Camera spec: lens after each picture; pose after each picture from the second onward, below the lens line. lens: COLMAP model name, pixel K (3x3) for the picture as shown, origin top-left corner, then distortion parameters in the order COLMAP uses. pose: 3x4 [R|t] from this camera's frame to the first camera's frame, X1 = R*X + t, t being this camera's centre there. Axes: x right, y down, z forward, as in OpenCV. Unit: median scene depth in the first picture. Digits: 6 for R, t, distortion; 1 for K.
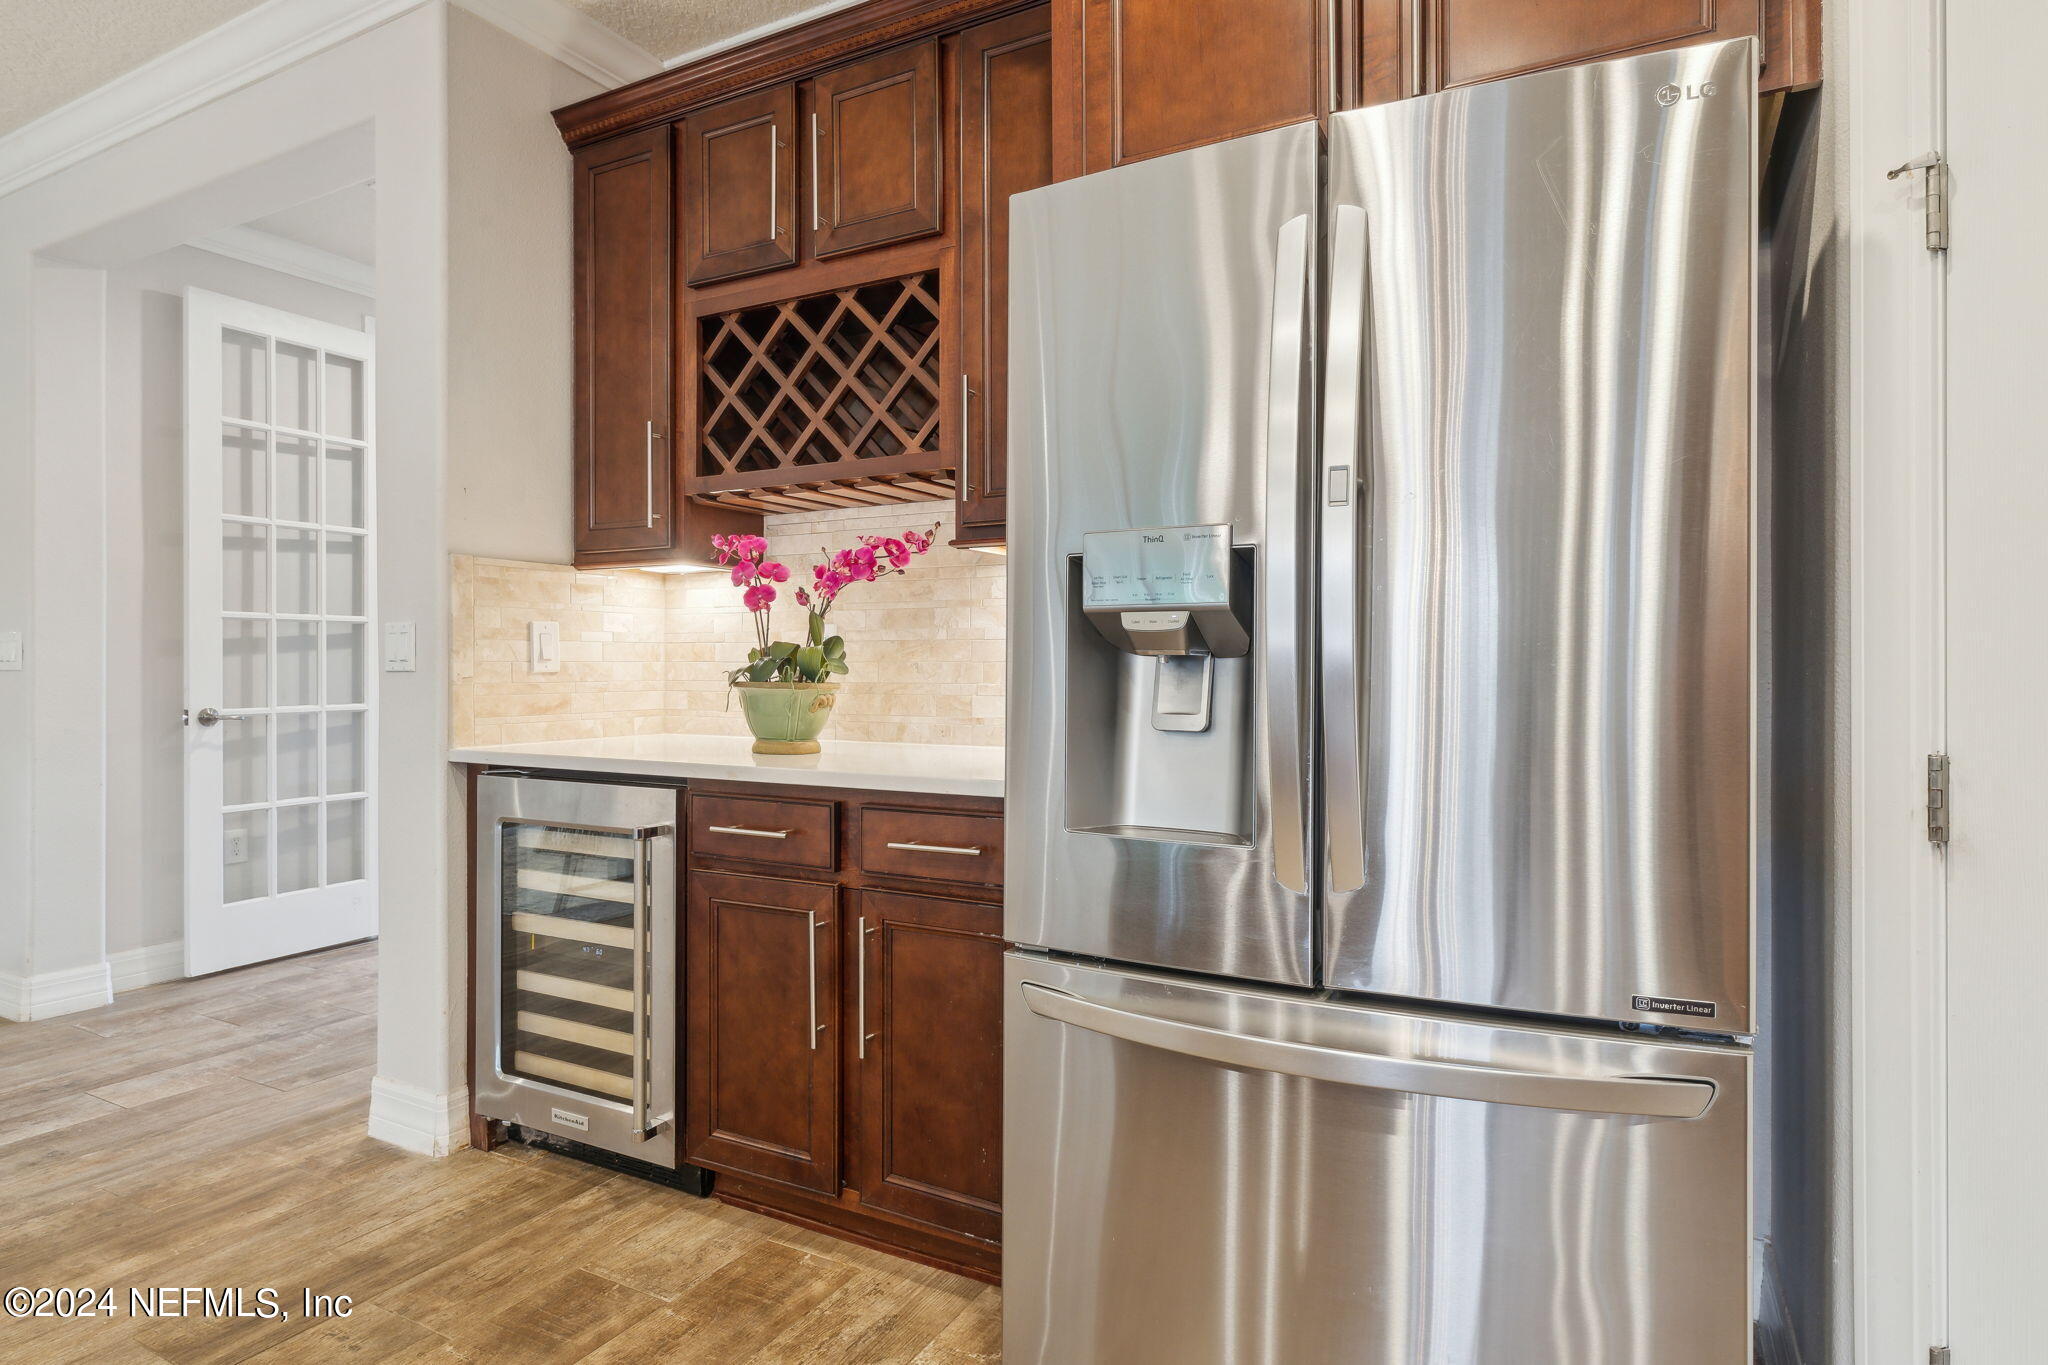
lens RADIAL K [[1134.3, 0, 1005.9], [0, 1134.3, 670.7], [0, 0, 1]] dist [-0.001024, 0.001980]
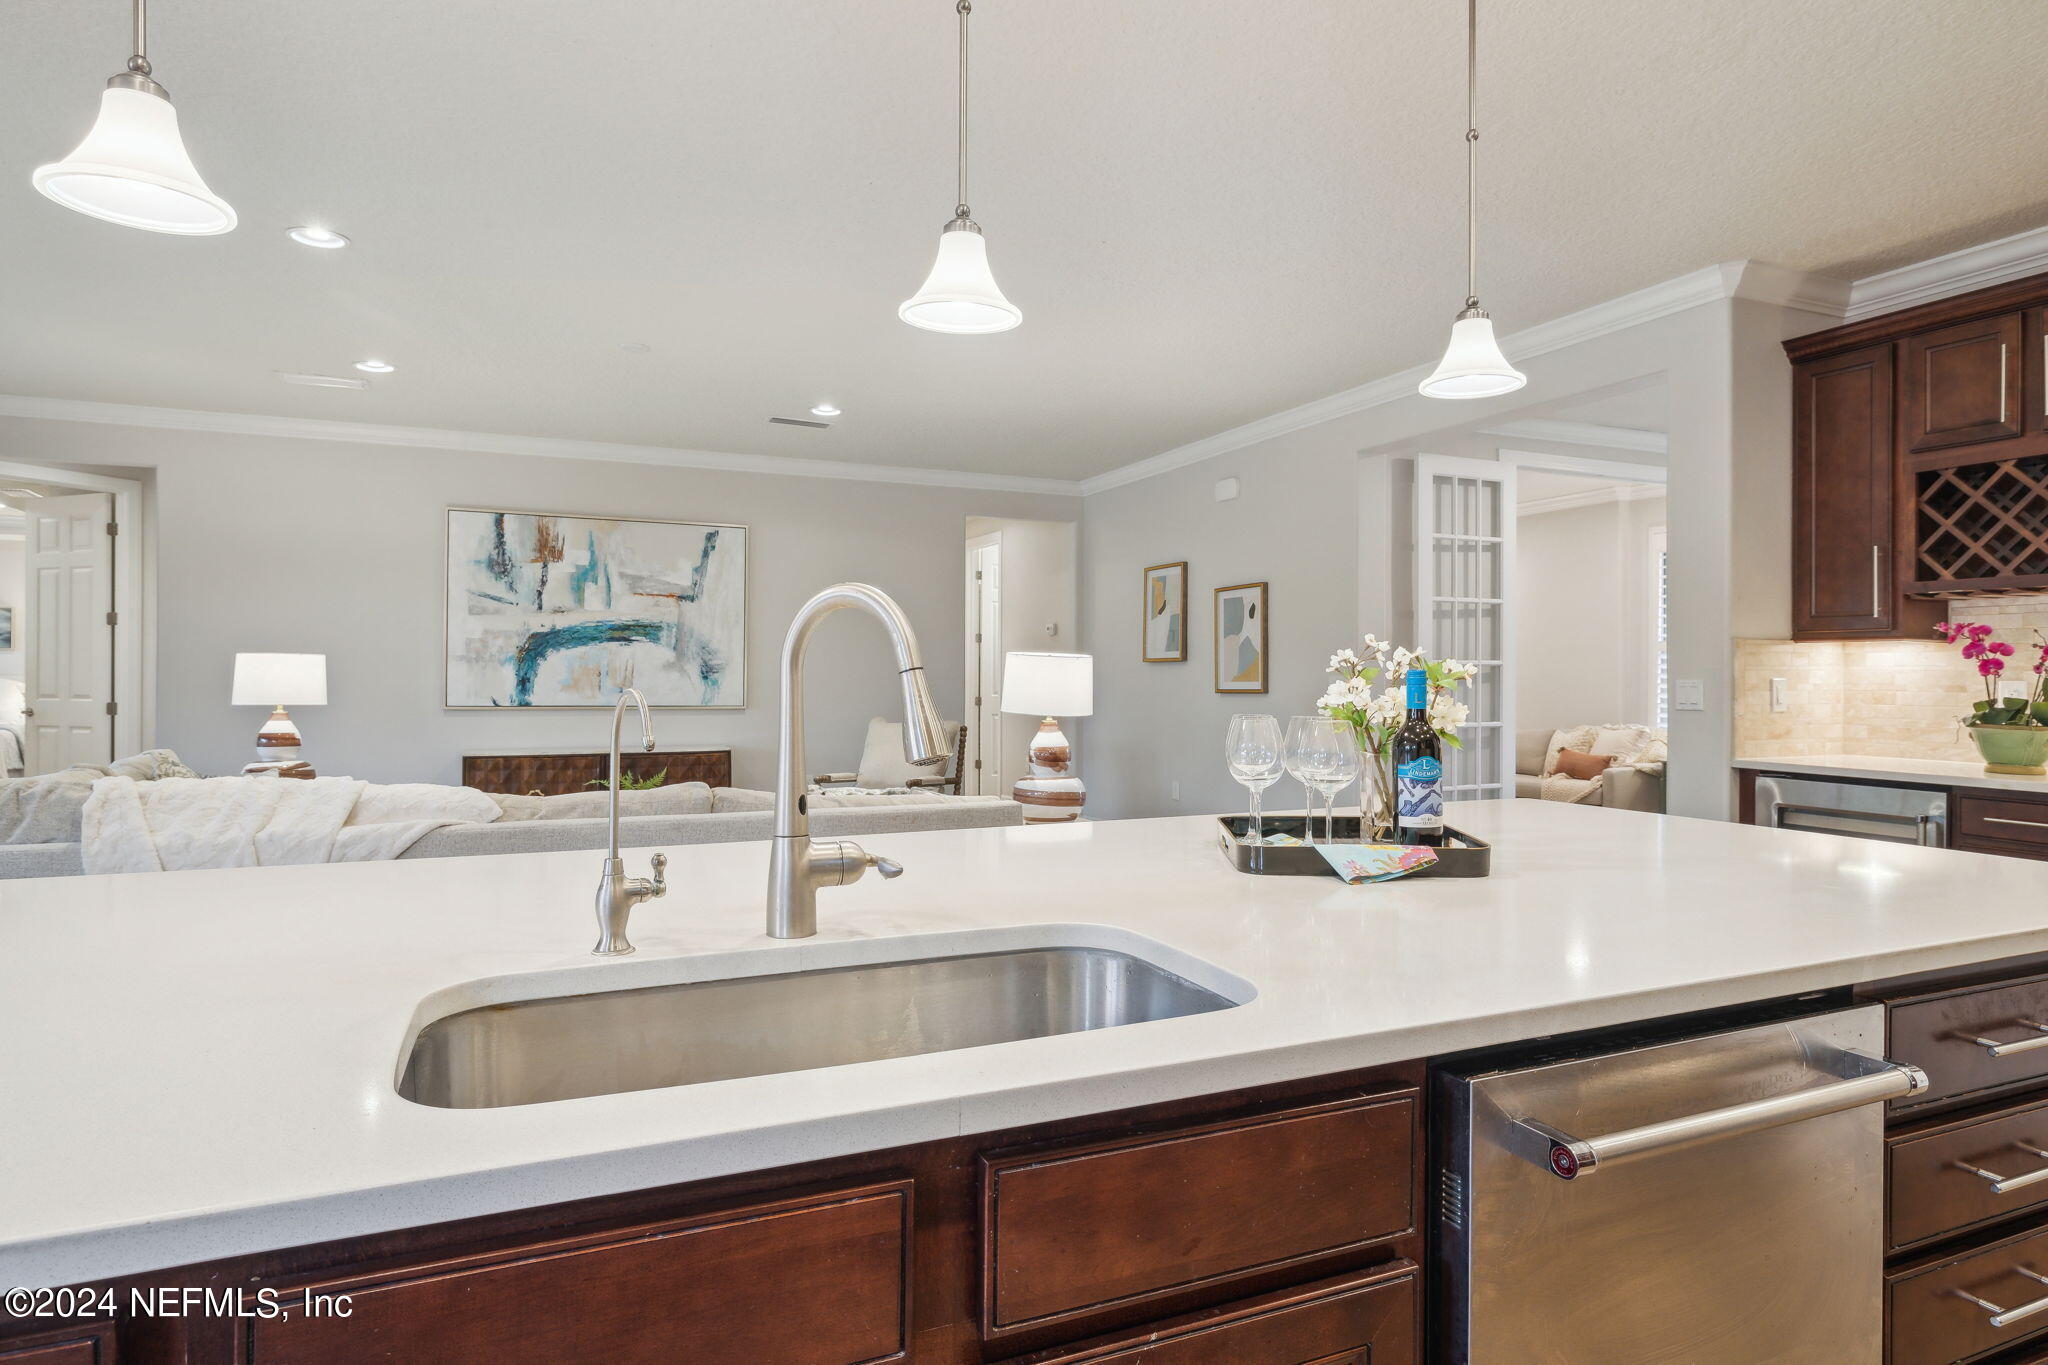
lens RADIAL K [[1134.3, 0, 1035.0], [0, 1134.3, 671.4], [0, 0, 1]] dist [-0.001024, 0.001980]
pose [[0.806514, 0.004759, -0.591196, -0.325852], [-0.006900, 0.999975, -0.001363, -0.045587], [0.591174, 0.005178, 0.806527, -0.860982]]
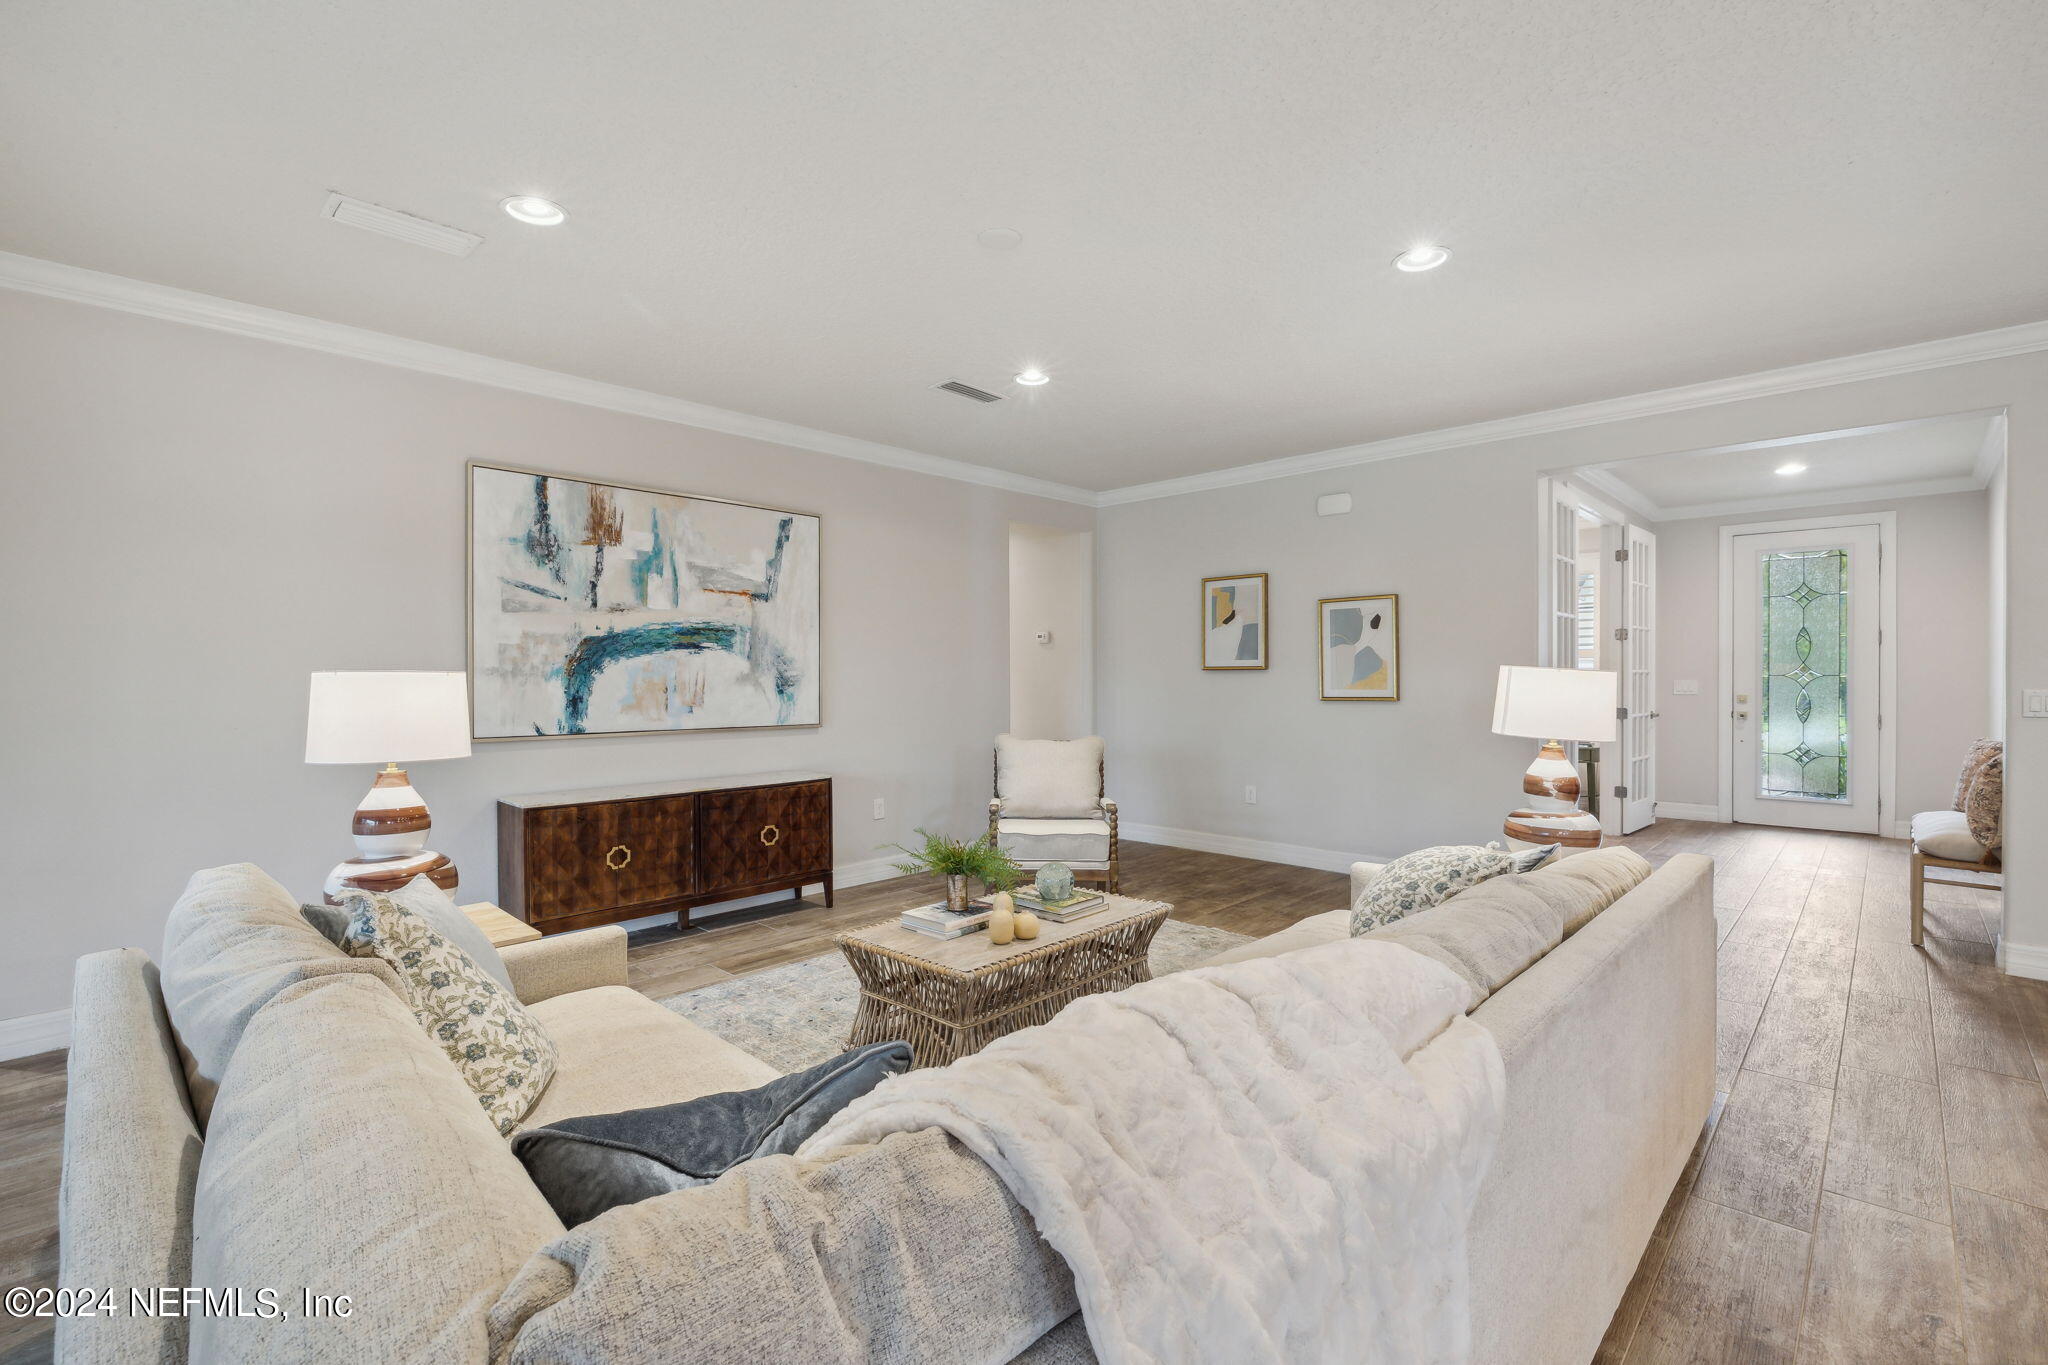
lens RADIAL K [[896.9, 0, 1024.8], [0, 896.9, 677.7], [0, 0, 1]] dist [-0.001577, -0.000166]
pose [[0.966170, 0.001370, -0.257901, -1.714339], [-0.000032, 0.999987, 0.005192, -0.068250], [0.257904, -0.005008, 0.966158, -0.752830]]
